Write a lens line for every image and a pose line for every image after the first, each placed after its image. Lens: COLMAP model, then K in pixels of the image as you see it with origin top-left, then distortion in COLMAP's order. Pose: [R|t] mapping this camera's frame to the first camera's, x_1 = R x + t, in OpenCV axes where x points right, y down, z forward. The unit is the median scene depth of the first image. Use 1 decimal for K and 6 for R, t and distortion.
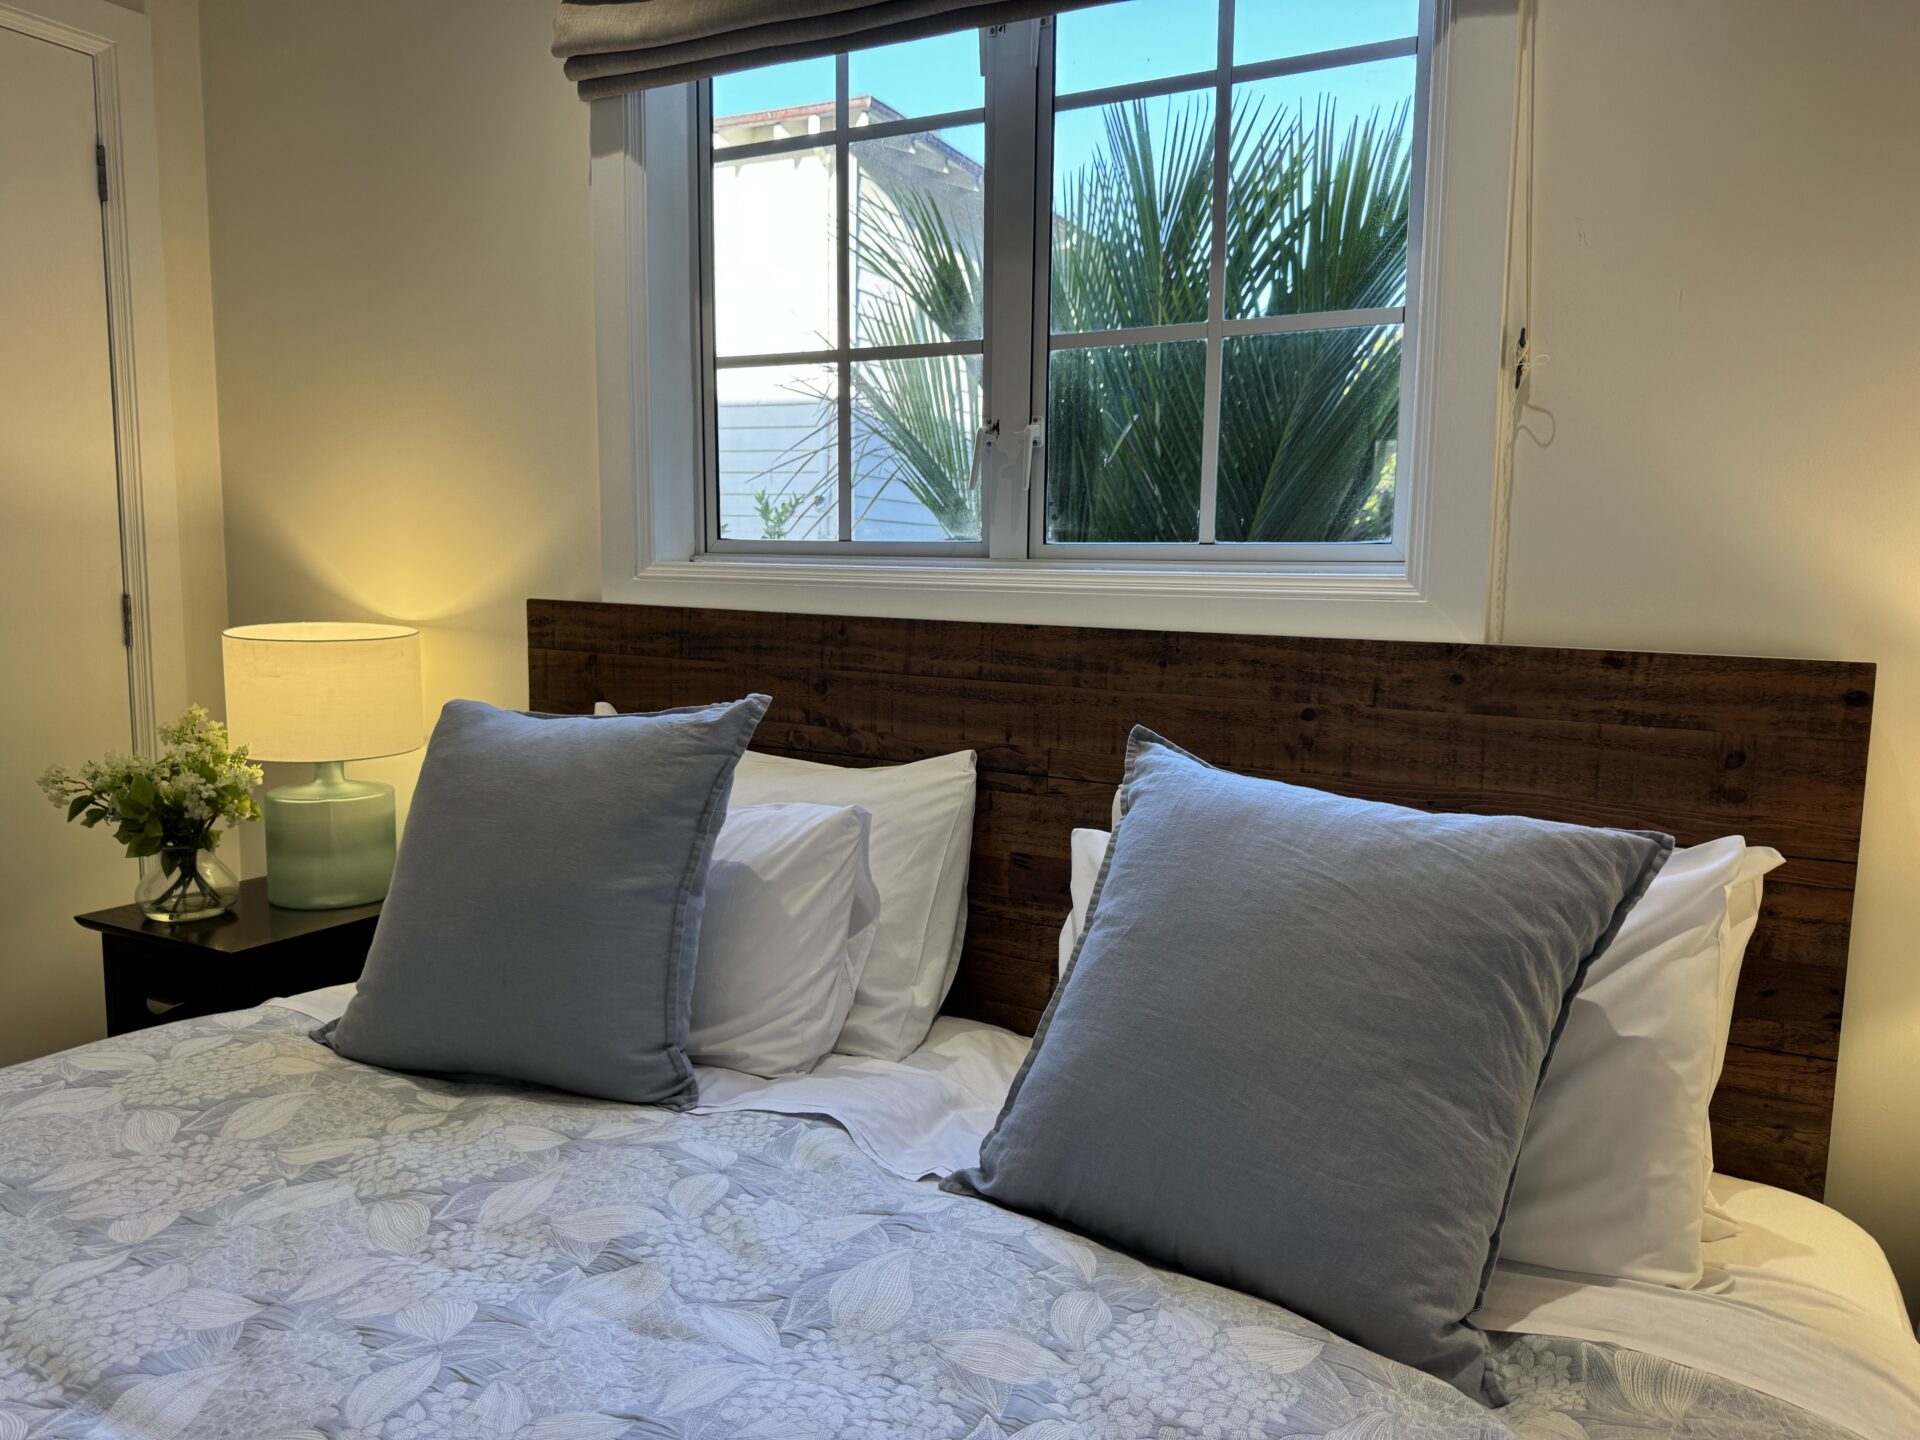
lens RADIAL K [[1339.6, 0, 960.0], [0, 1339.6, 720.0], [0, 0, 1]] dist [0.112585, -0.157747]
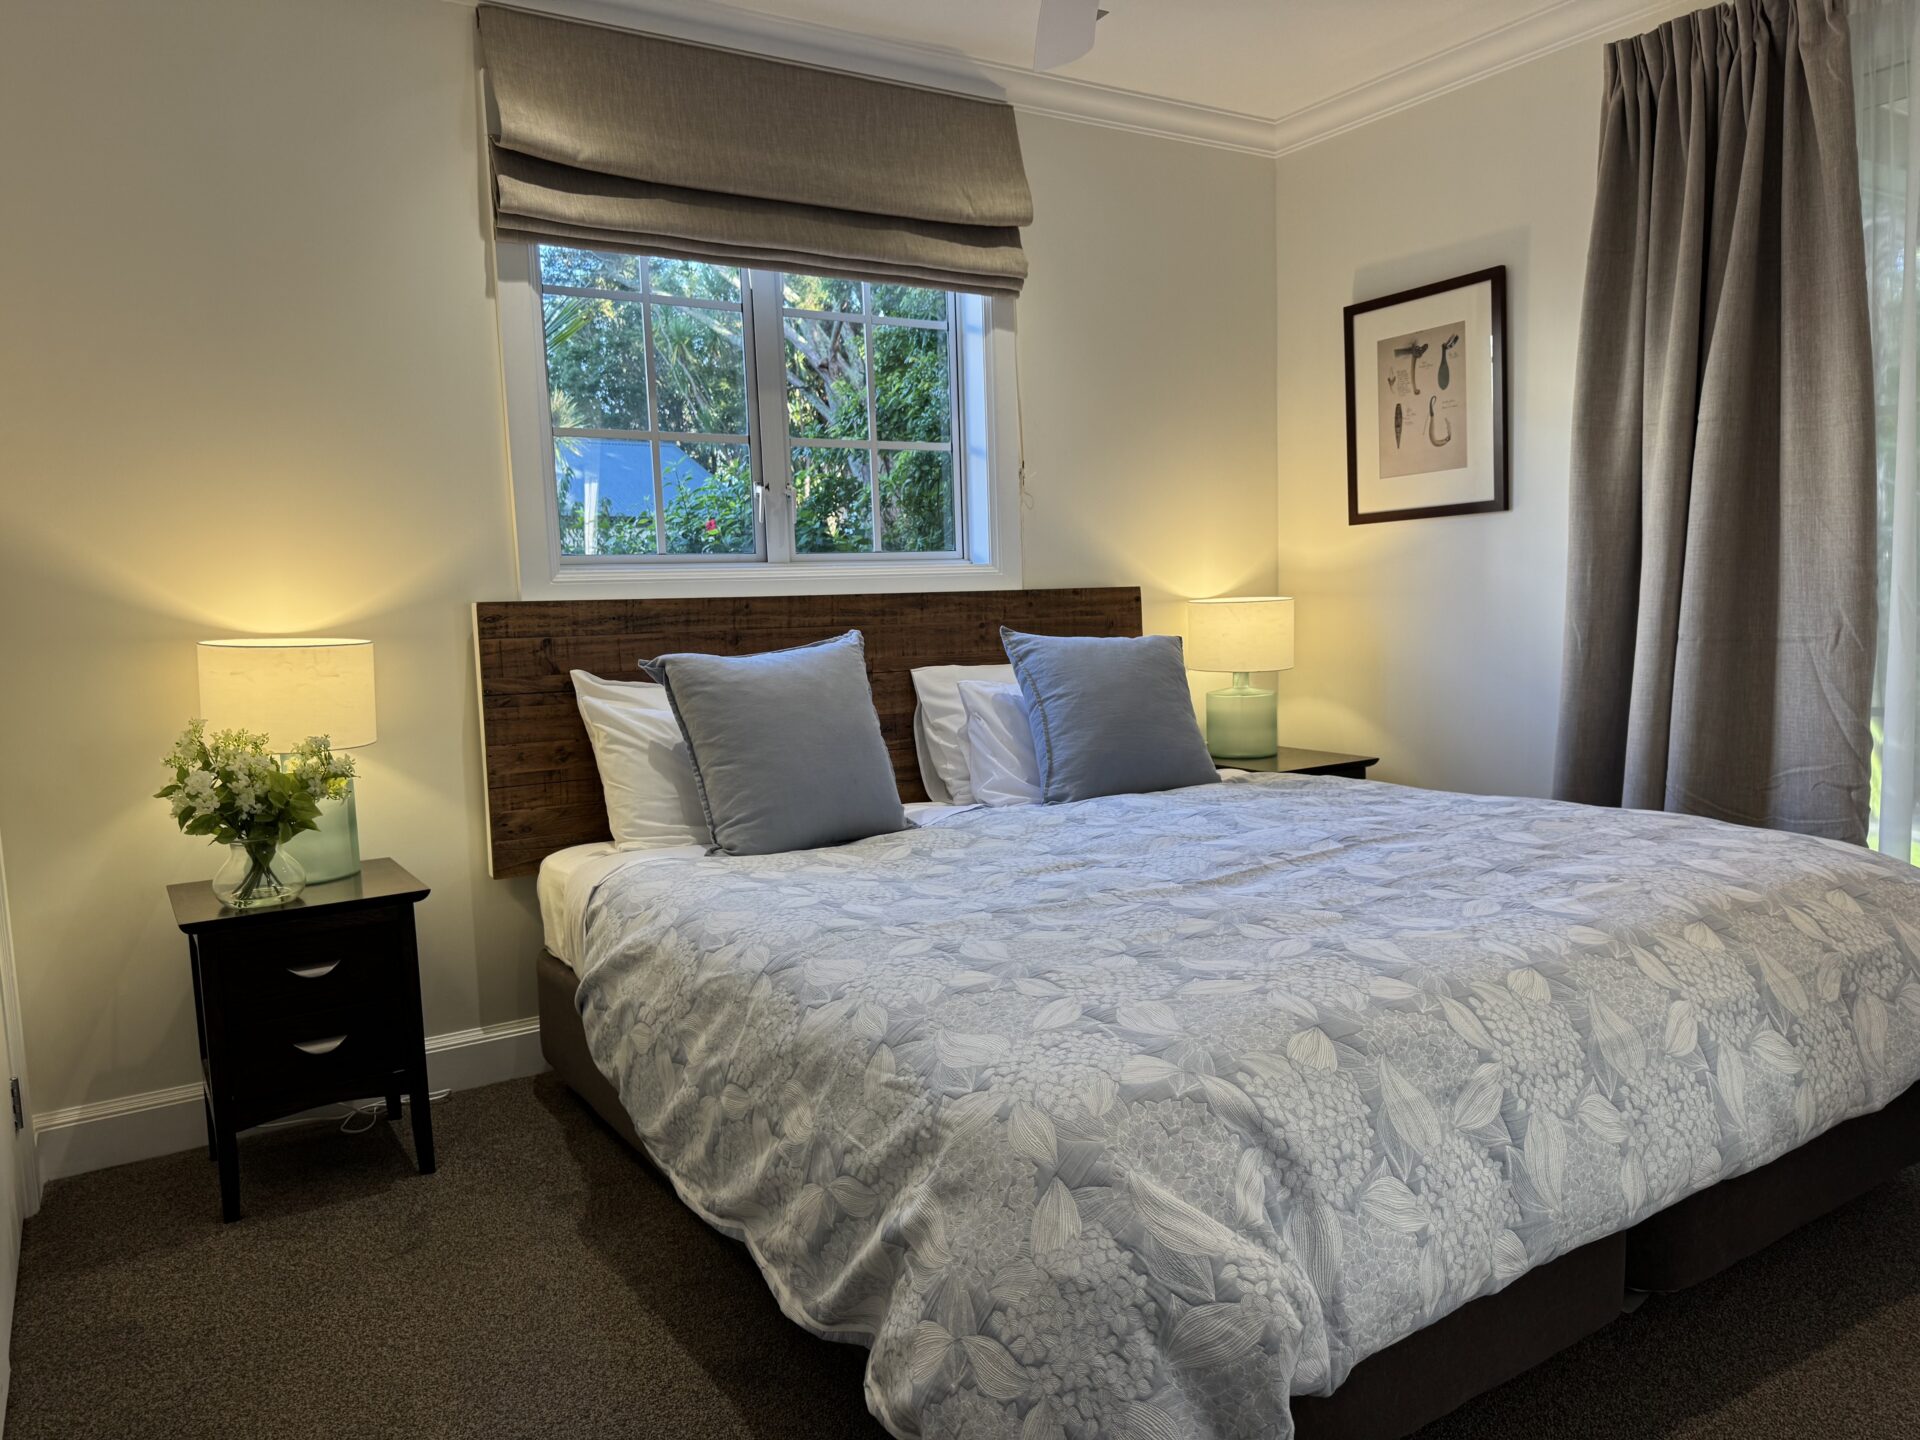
lens RADIAL K [[1339.6, 0, 960.0], [0, 1339.6, 720.0], [0, 0, 1]] dist [0.112585, -0.157747]
pose [[0.490245, -0.118540, 0.863486, -1.438598], [0.141539, 0.988385, 0.055327, 0.019330], [-0.860015, 0.095093, 0.501329, -0.057998]]
